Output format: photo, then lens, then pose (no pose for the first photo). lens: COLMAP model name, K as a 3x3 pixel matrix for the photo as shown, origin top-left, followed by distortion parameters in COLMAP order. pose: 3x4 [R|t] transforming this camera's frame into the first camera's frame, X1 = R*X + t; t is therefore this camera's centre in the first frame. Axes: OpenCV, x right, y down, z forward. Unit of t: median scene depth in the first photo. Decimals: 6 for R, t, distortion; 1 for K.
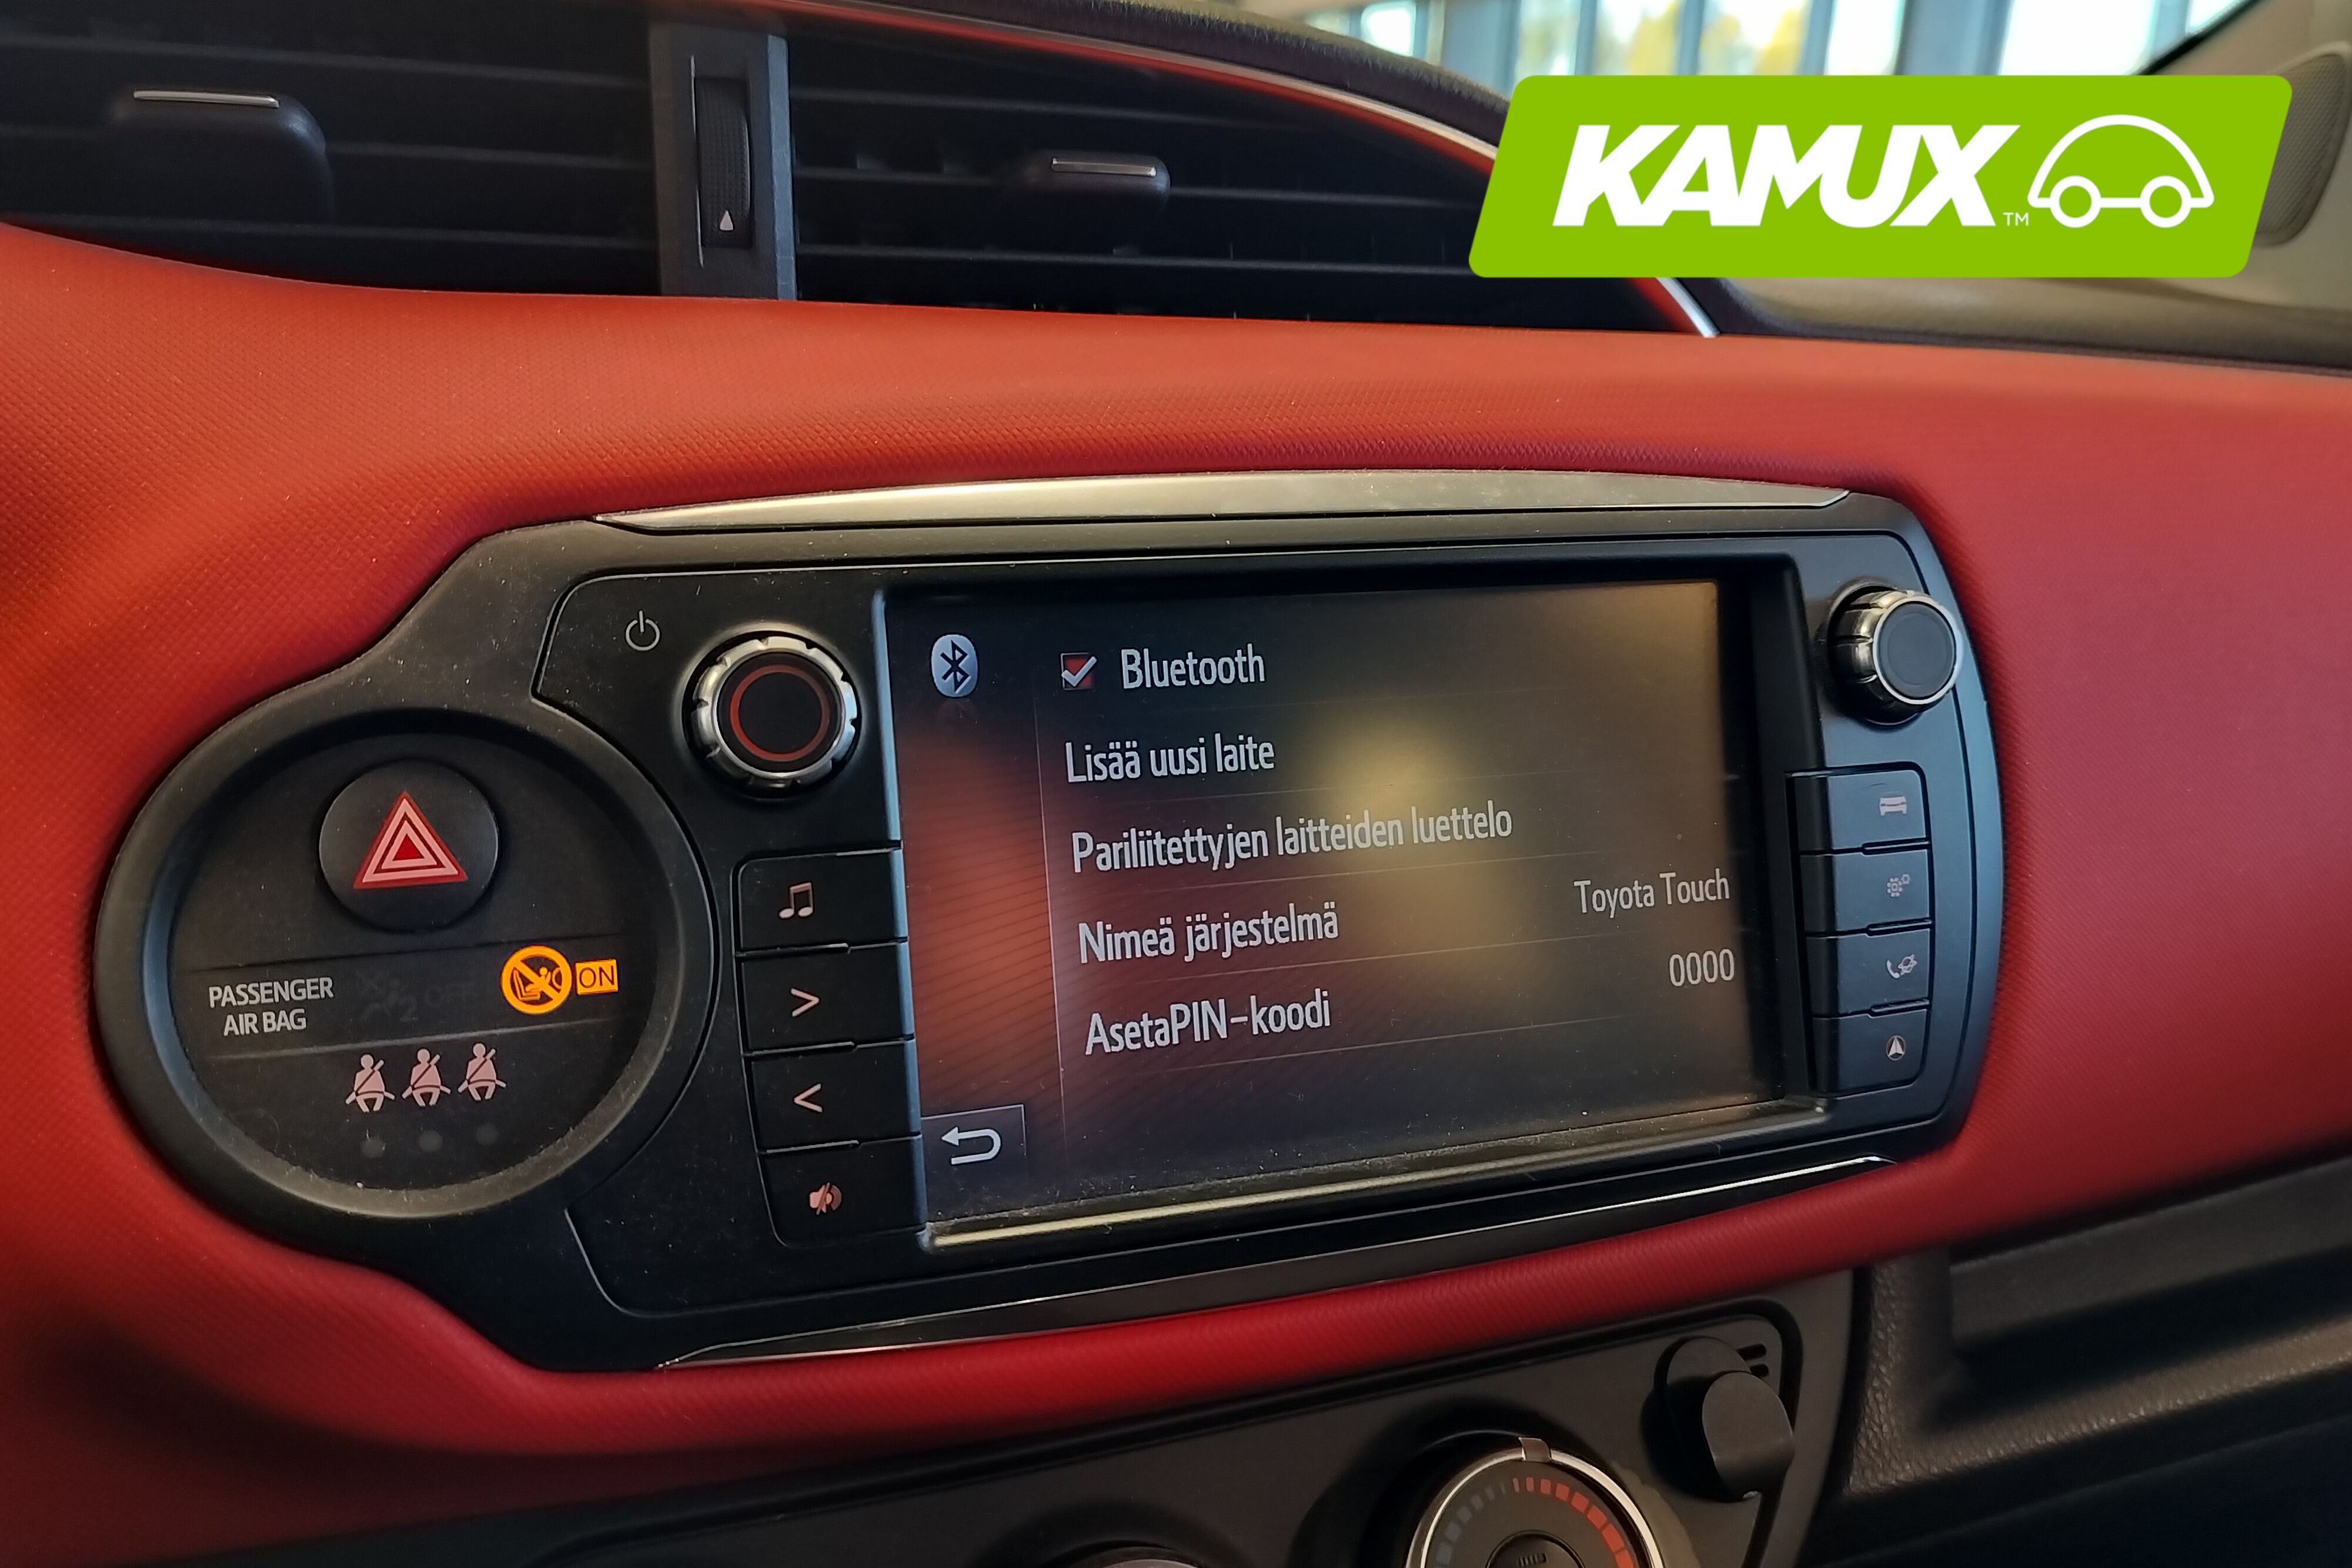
lens RADIAL K [[1966.3, 0, 1176.0], [0, 1966.3, 784.0], [0, 0, 1]] dist [0.106631, -0.243012]
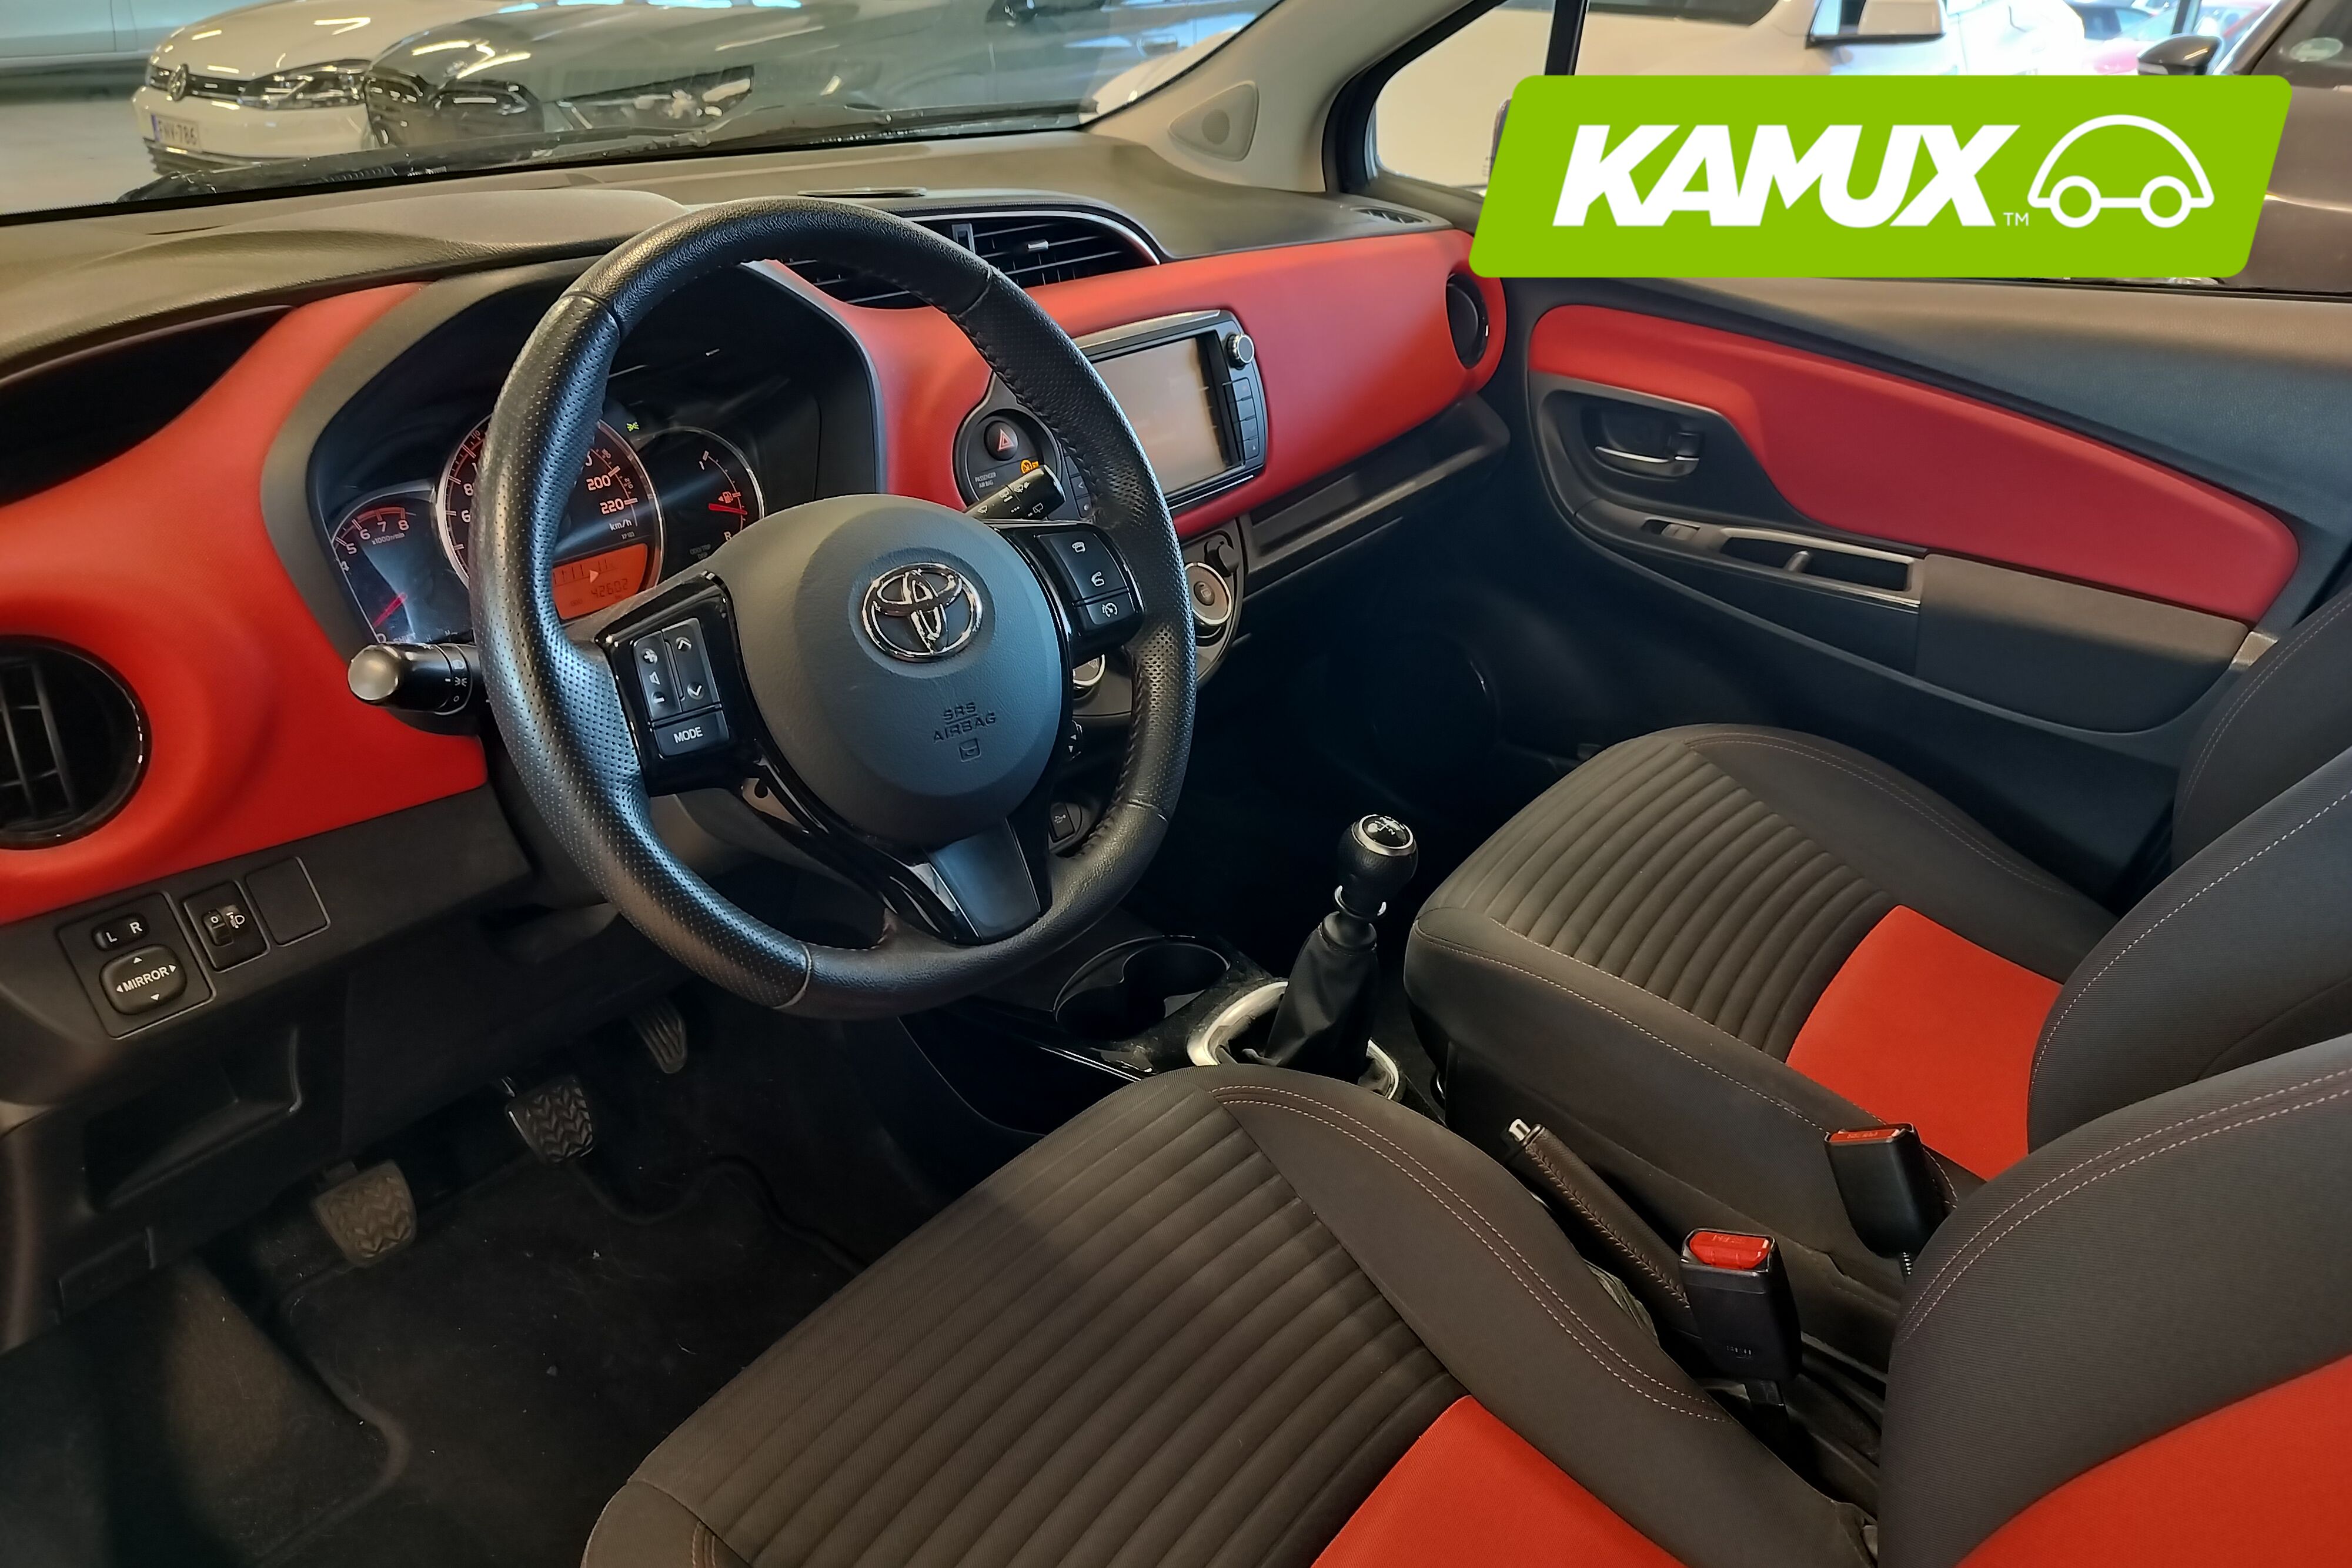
lens RADIAL K [[1616.0, 0, 1176.0], [0, 1616.0, 784.0], [0, 0, 1]] dist [-0.000569, -0.000092]
pose [[0.851142, -0.258009, 0.457152, -1.679790], [0.166229, 0.958531, 0.231488, -0.002095], [-0.497921, -0.121037, 0.858734, -2.127295]]
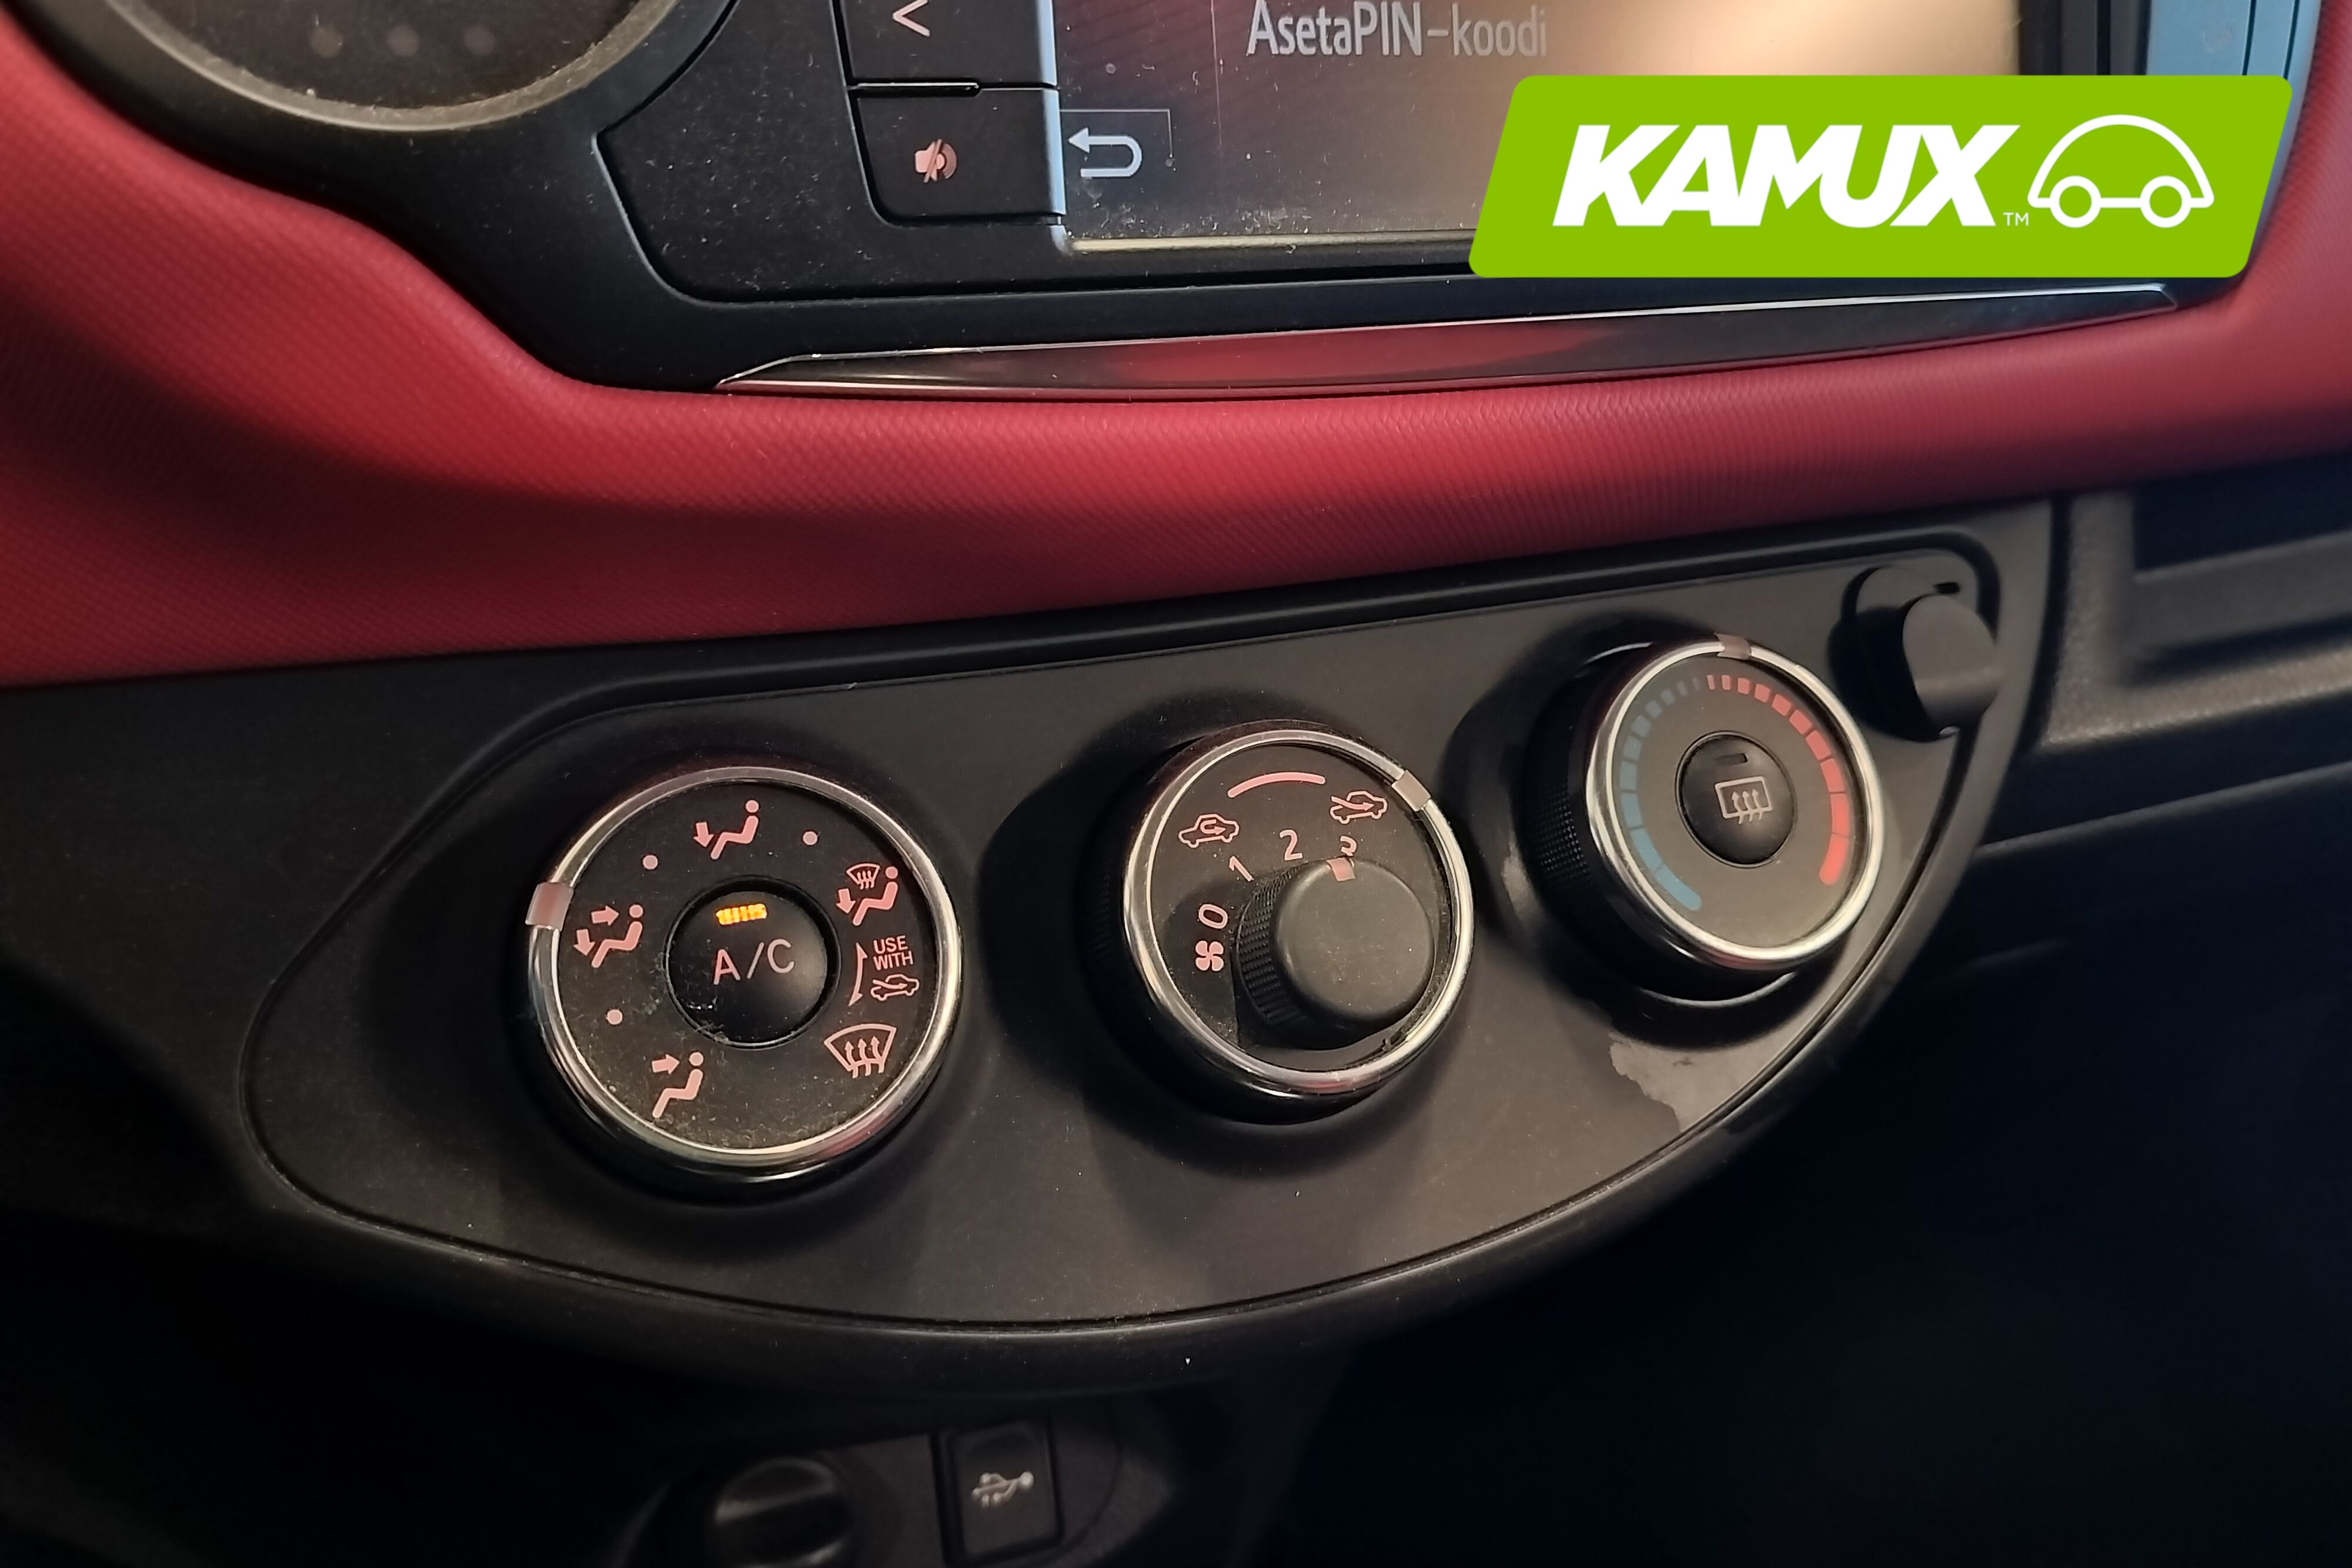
lens RADIAL K [[2003.2, 0, 1176.0], [0, 2003.2, 784.0], [0, 0, 1]] dist [0.054431, -0.114004]
pose [[0.998745, -0.000107, 0.050087, -0.112546], [-0.008824, 0.983980, 0.178062, 0.276975], [-0.049303, -0.178281, 0.982744, 0.182500]]
